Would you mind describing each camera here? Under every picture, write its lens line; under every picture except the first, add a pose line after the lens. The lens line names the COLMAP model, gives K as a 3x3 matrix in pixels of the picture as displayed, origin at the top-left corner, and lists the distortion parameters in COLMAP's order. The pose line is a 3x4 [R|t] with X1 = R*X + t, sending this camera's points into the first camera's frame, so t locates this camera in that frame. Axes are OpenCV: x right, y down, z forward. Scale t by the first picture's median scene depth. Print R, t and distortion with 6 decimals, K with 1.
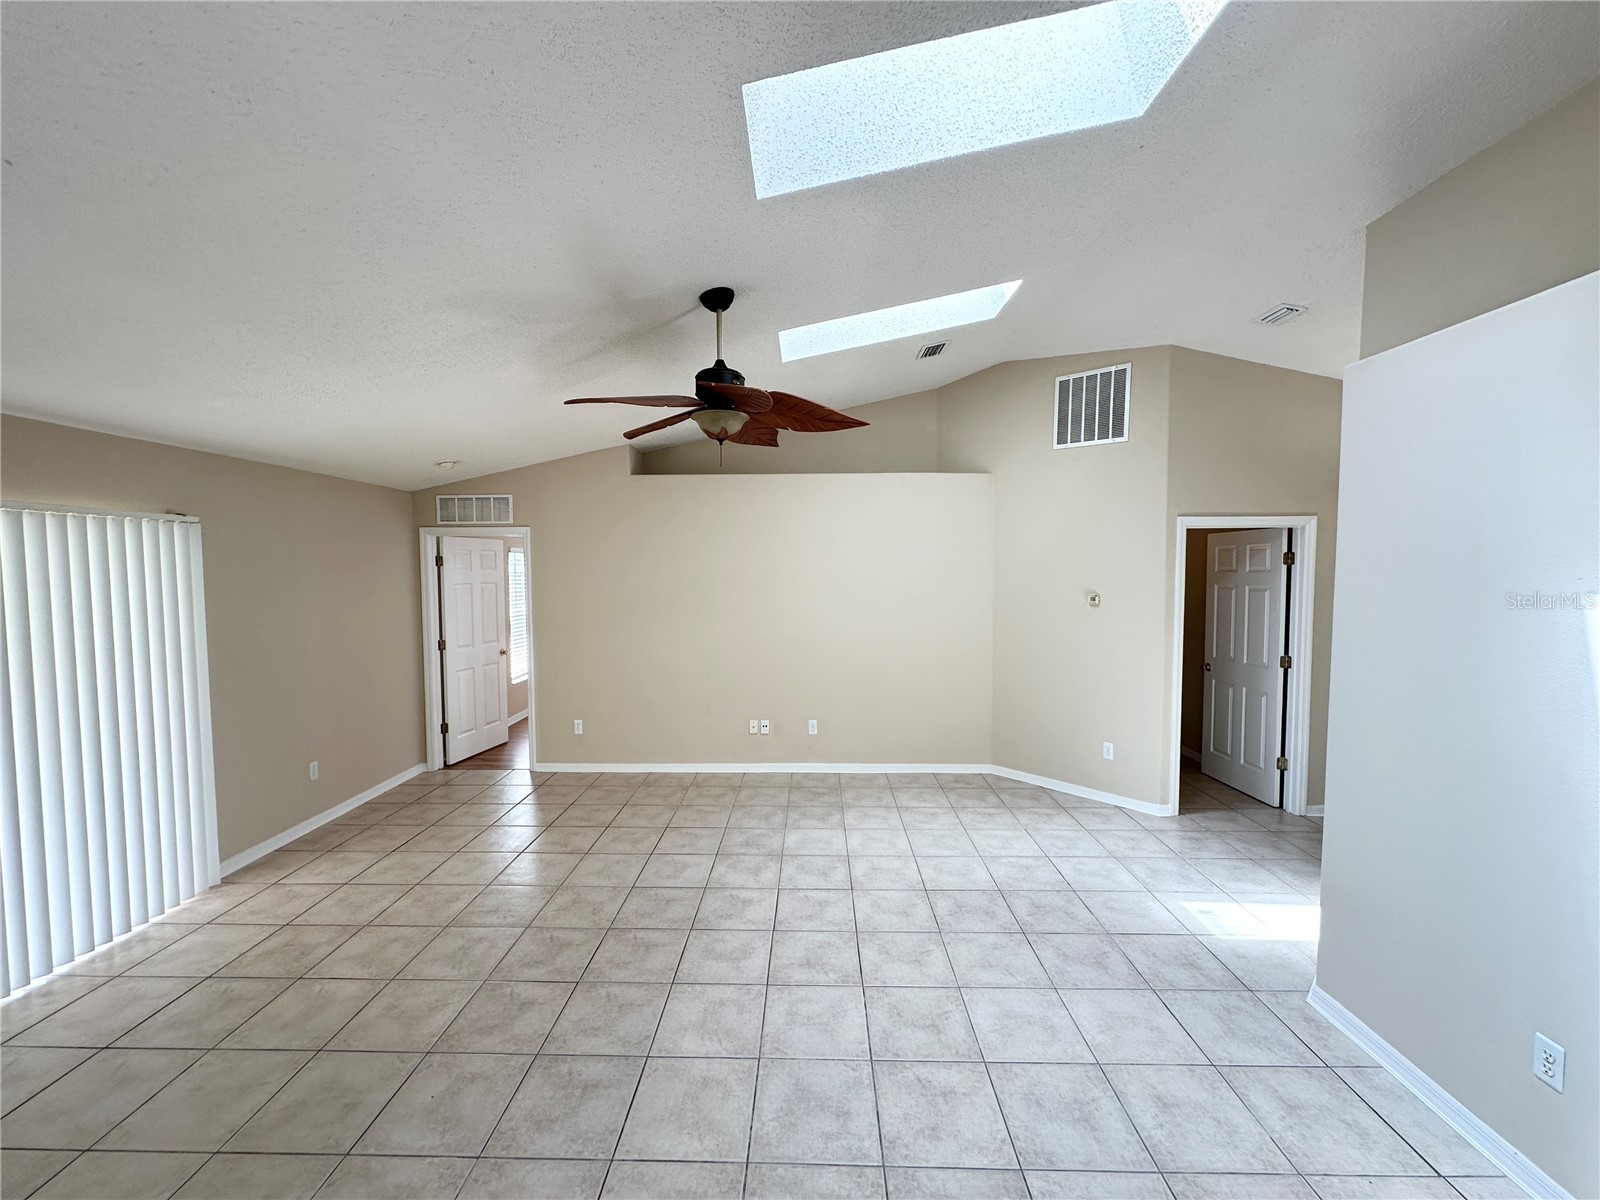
lens RADIAL K [[636.0, 0, 800.0], [0, 636.0, 600.0], [0, 0, 1]] dist [-0.001698, -0.000309]
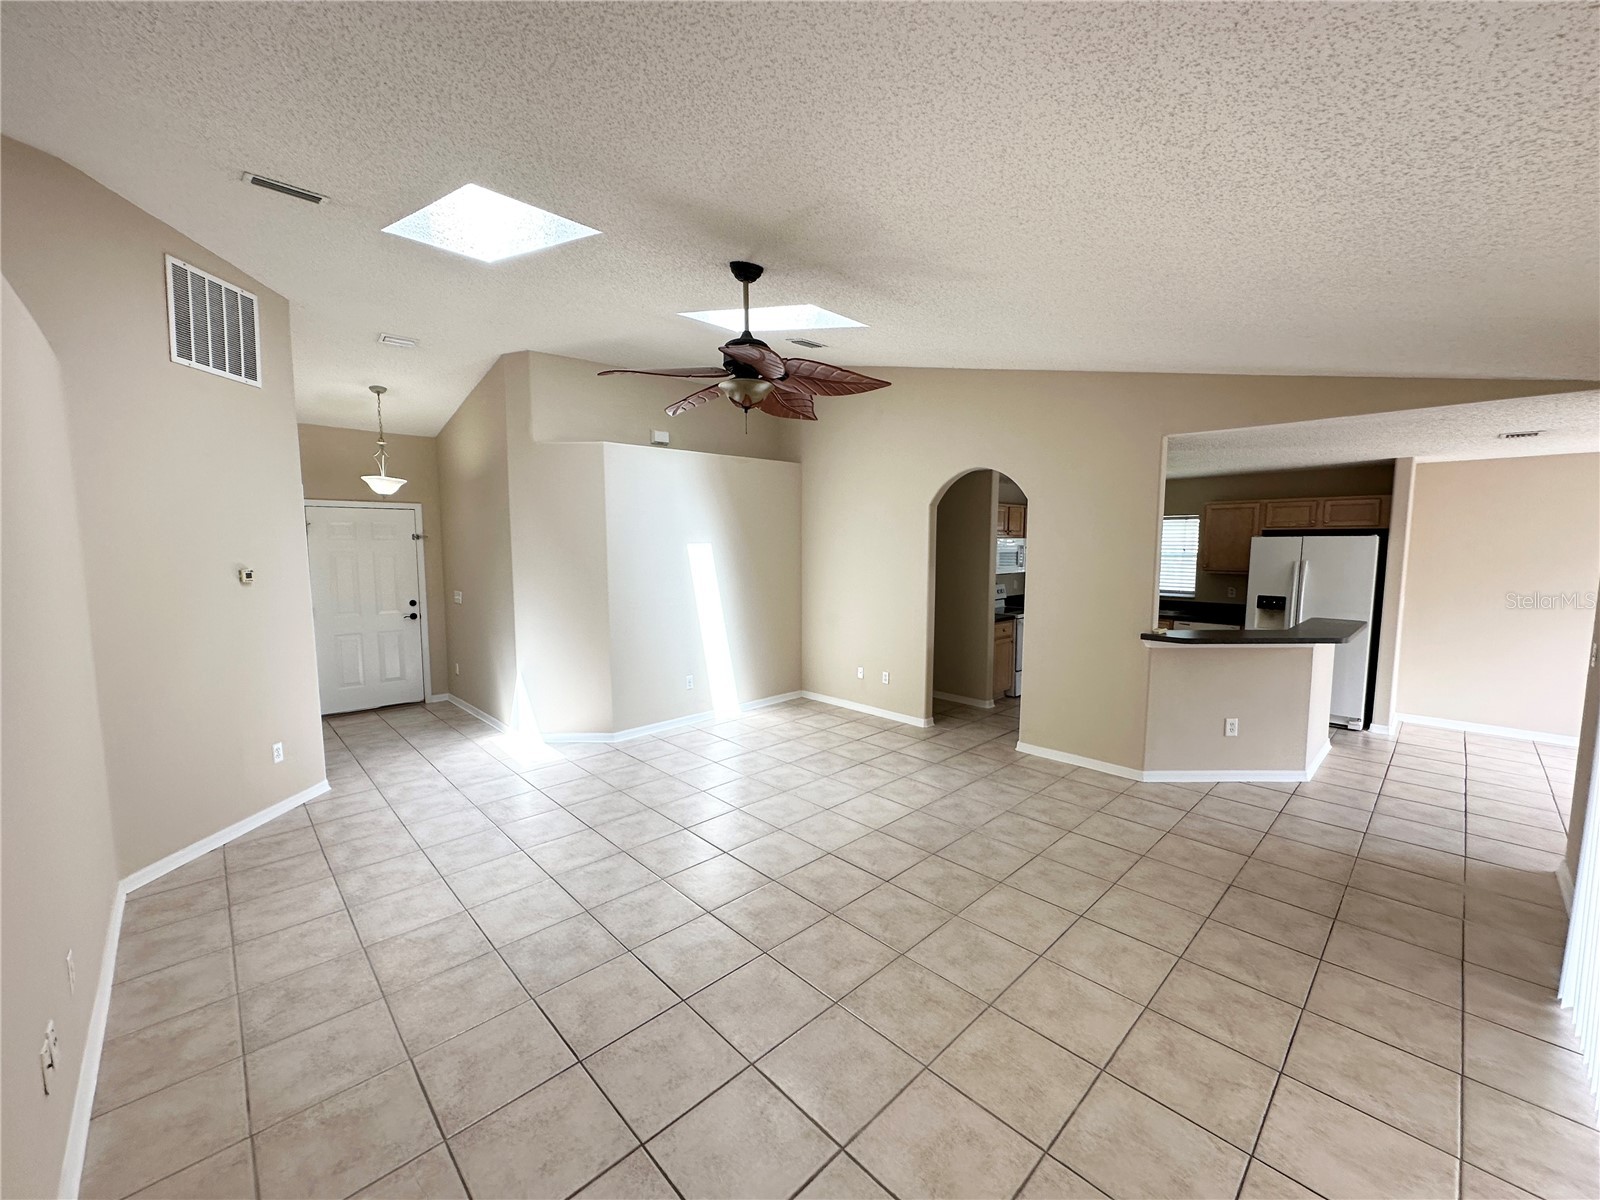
lens RADIAL K [[636.0, 0, 800.0], [0, 636.0, 600.0], [0, 0, 1]] dist [-0.001698, -0.000309]
pose [[-0.707887, -0.060802, 0.703703, -0.640223], [0.042666, 0.990788, 0.128527, -0.047684], [-0.705035, 0.121007, -0.698772, 1.161132]]
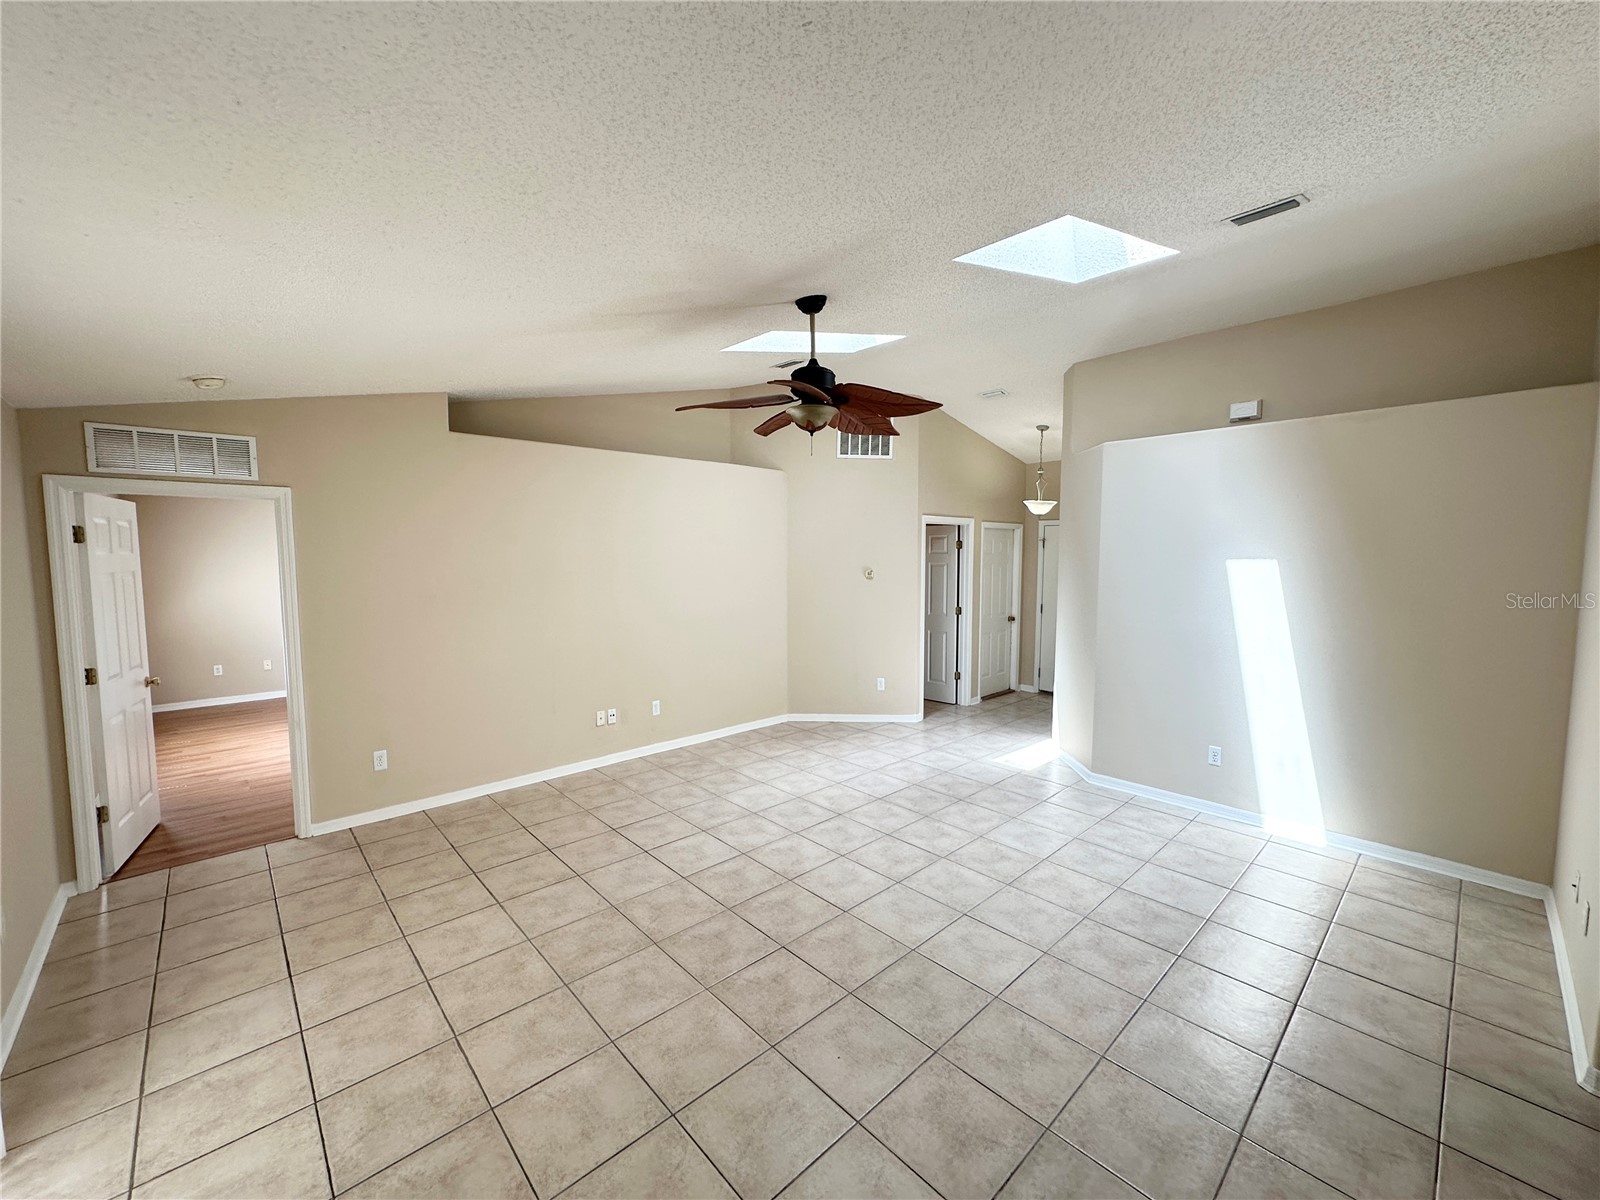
lens RADIAL K [[636.0, 0, 800.0], [0, 636.0, 600.0], [0, 0, 1]] dist [-0.001698, -0.000309]
pose [[0.717374, -0.049502, 0.694928, -0.630443], [0.034002, 0.998772, 0.036045, 0.000980], [-0.695858, -0.002229, 0.718176, 0.147605]]
